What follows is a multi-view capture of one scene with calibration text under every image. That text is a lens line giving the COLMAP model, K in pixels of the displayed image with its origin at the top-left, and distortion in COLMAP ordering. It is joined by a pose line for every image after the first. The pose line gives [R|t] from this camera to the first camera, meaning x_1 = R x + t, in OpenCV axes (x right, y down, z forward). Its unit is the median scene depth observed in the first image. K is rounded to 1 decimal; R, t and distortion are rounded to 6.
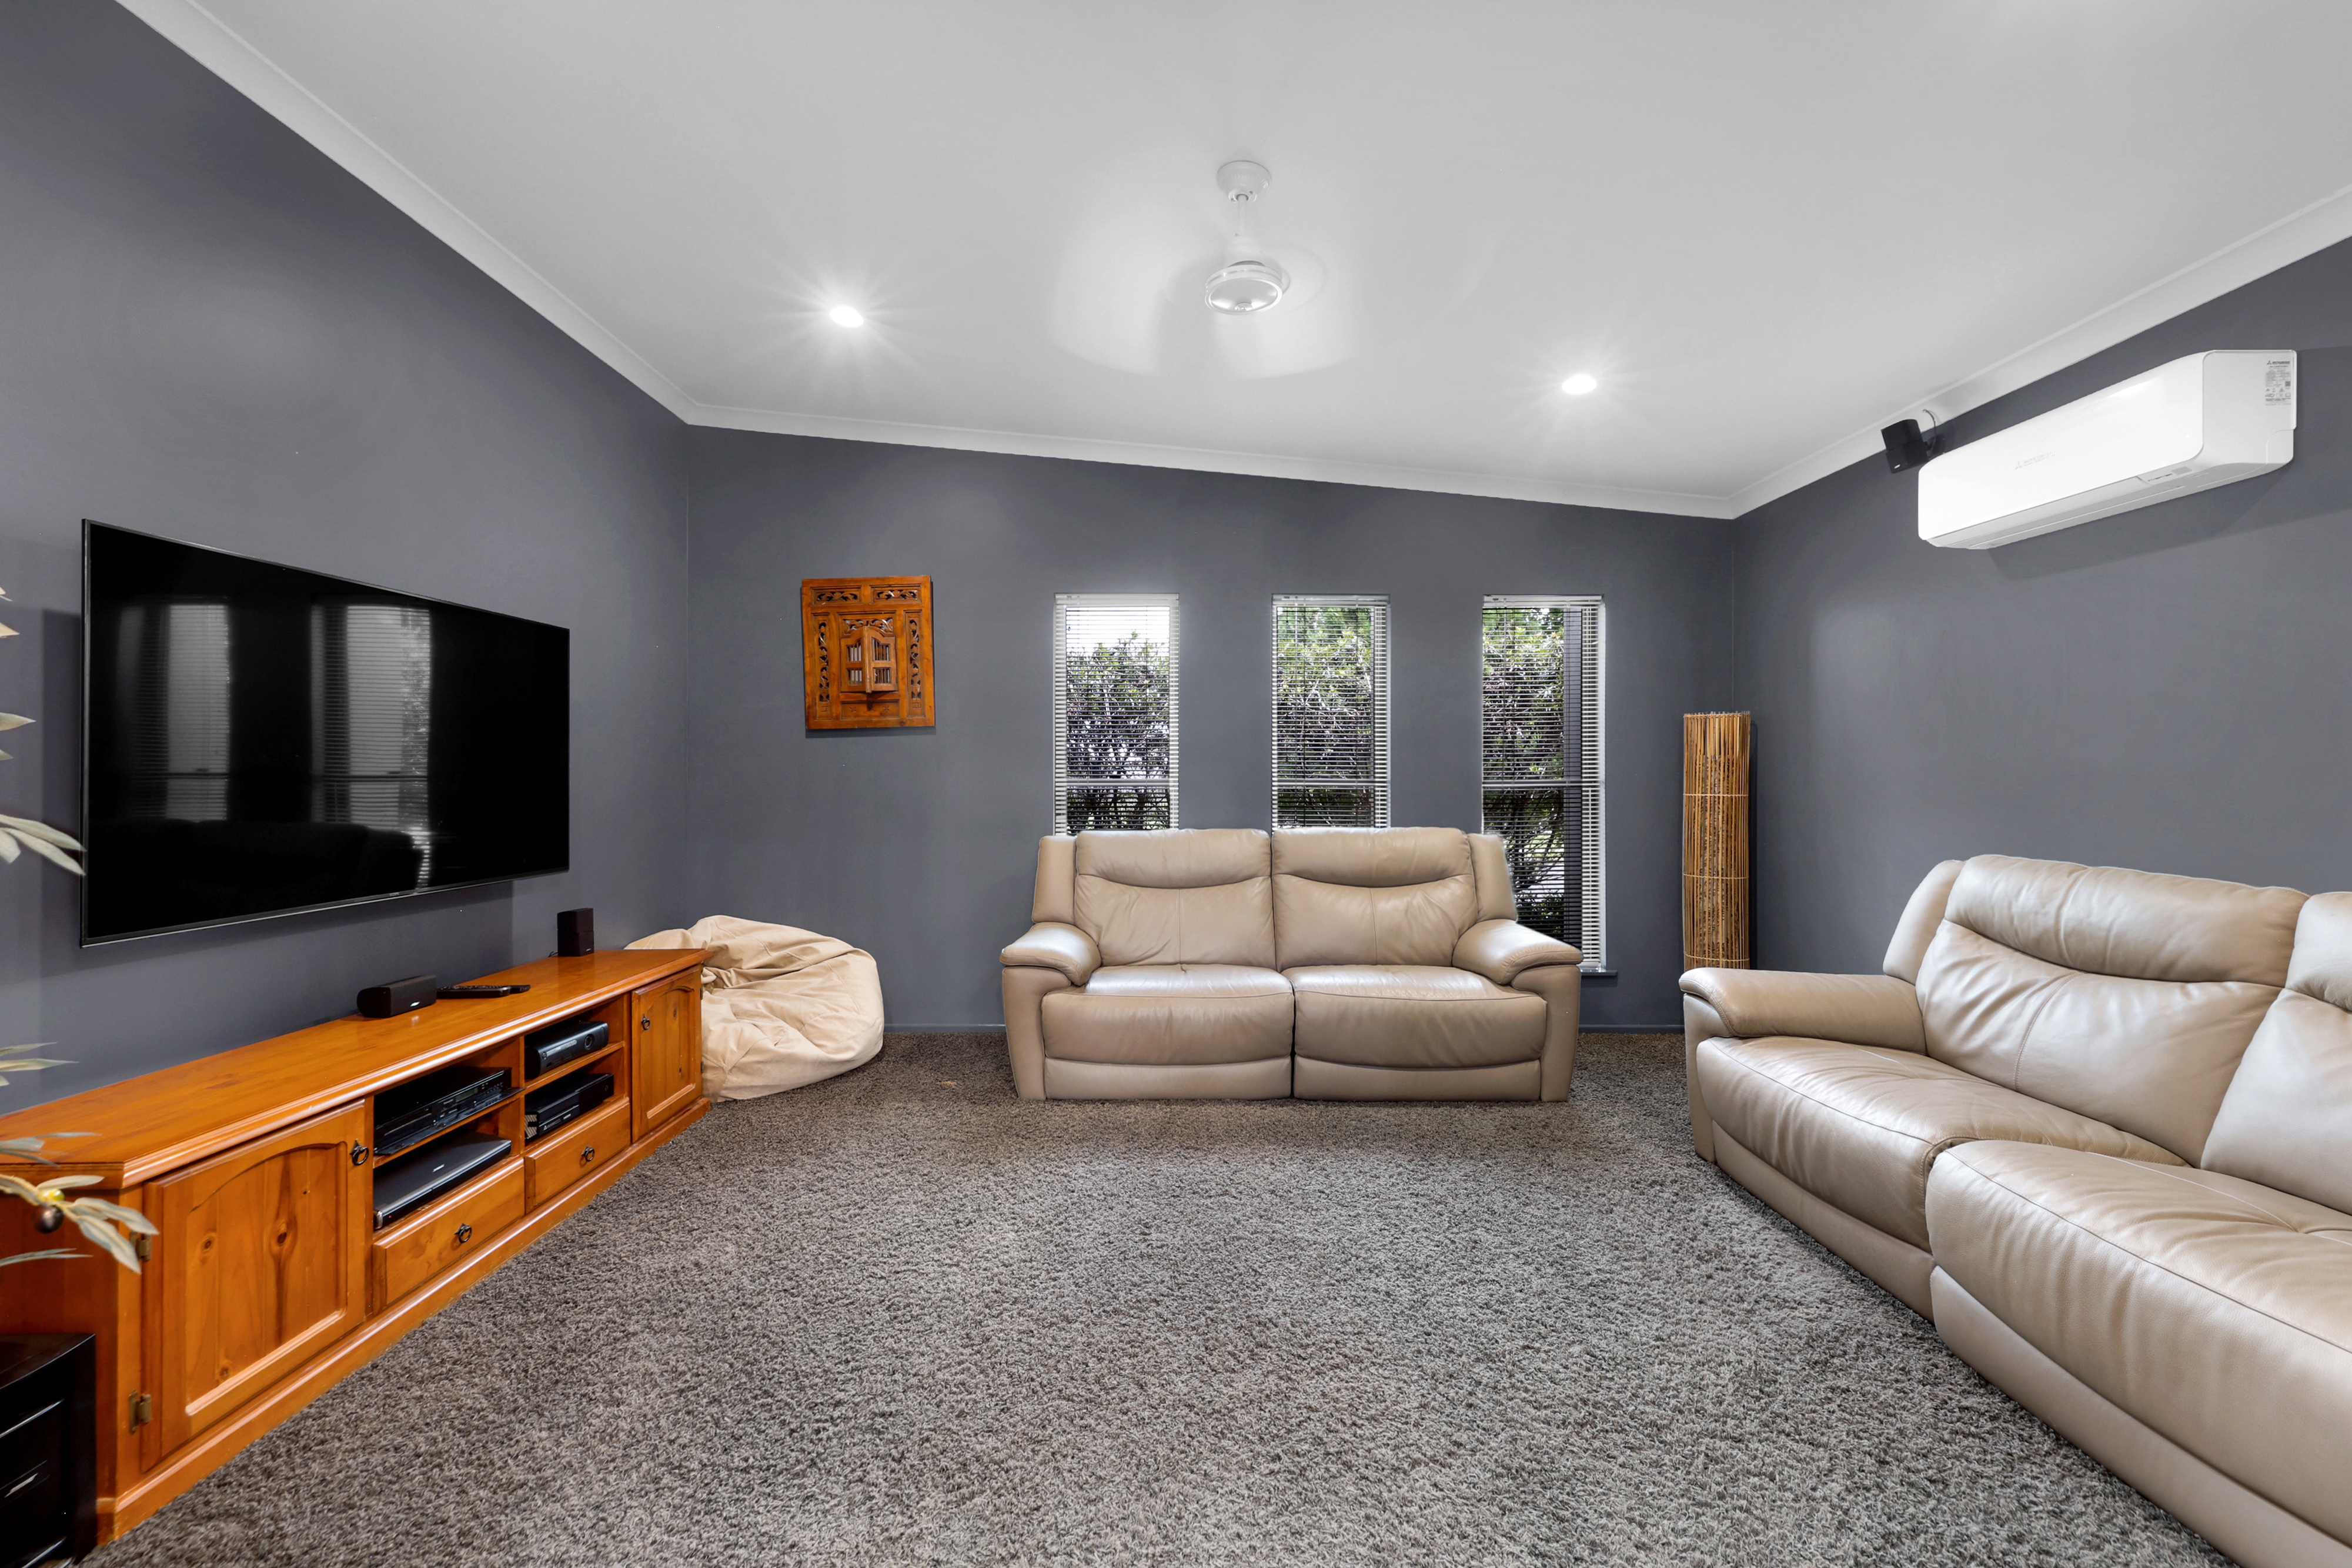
lens RADIAL K [[978.5, 0, 1181.0], [0, 978.5, 747.4], [0, 0, 1]] dist [0.000175, -0.000033]
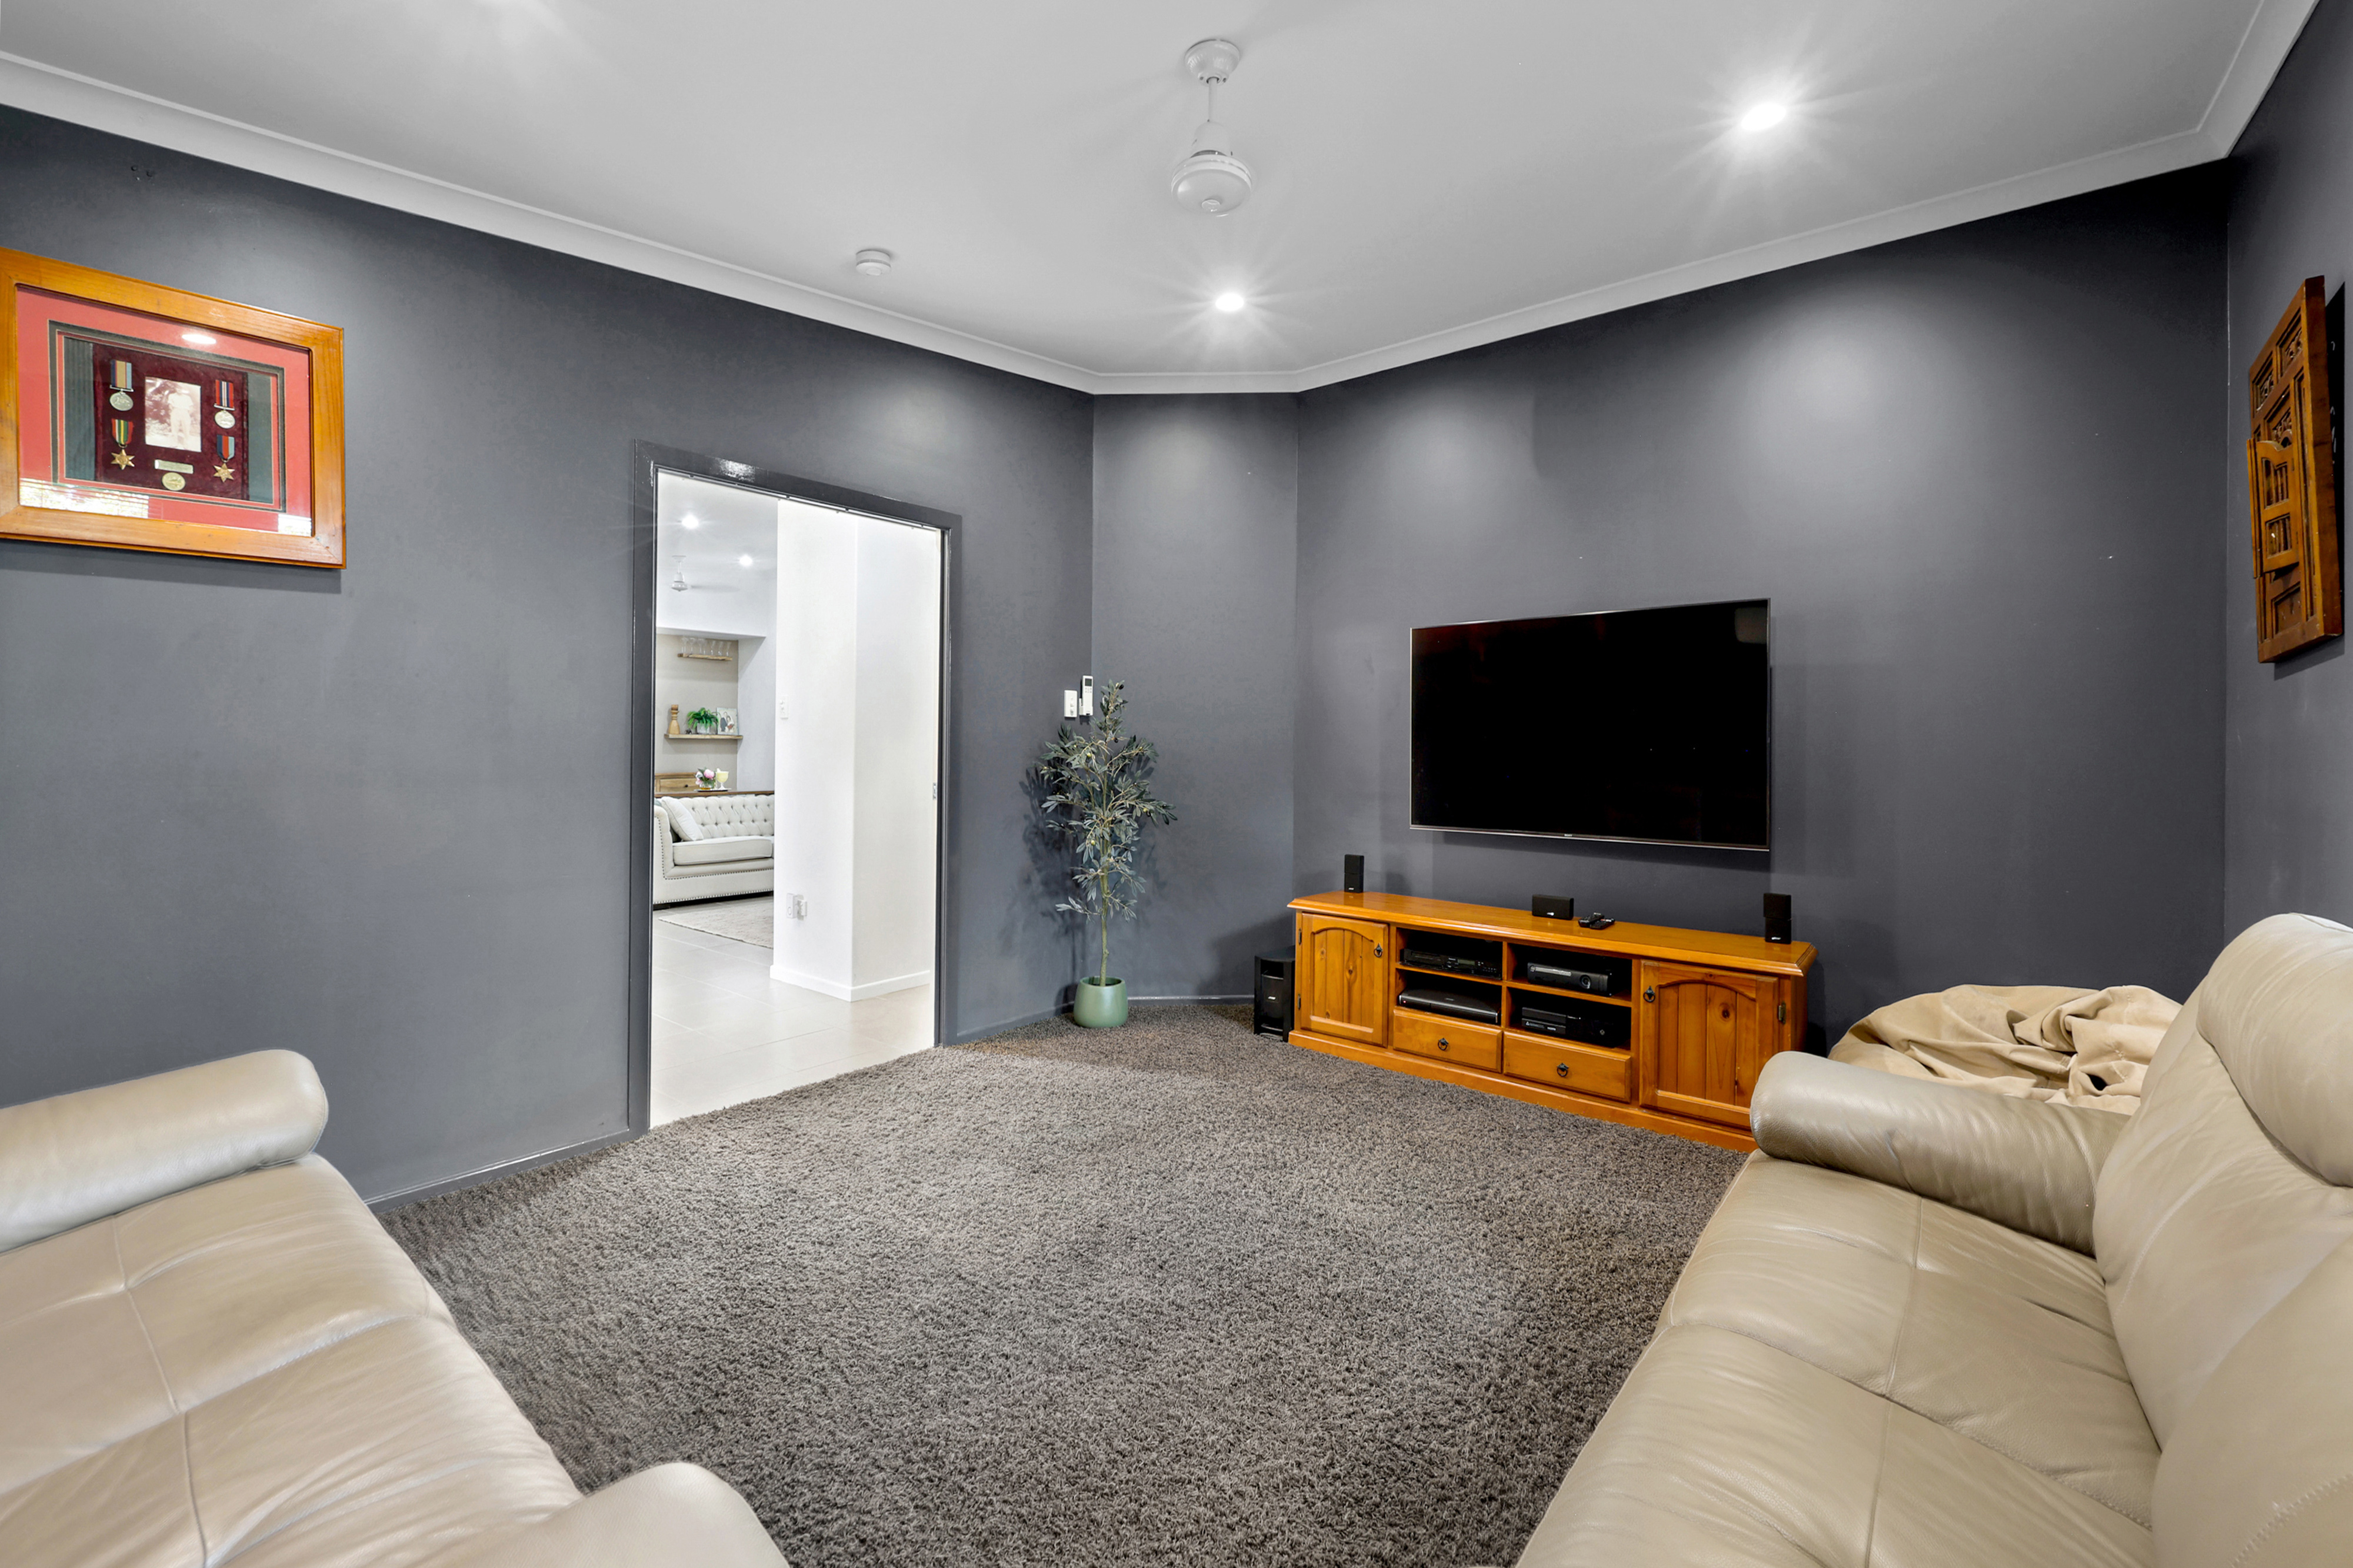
lens RADIAL K [[978.9, 0, 1181.5], [0, 978.9, 747.4], [0, 0, 1]] dist [0.000175, -0.000033]
pose [[-0.635096, 0.000859, -0.772433, 0.657453], [0.001671, 0.999999, -0.000263, 0.021464], [0.772431, -0.001458, -0.635097, 1.492303]]
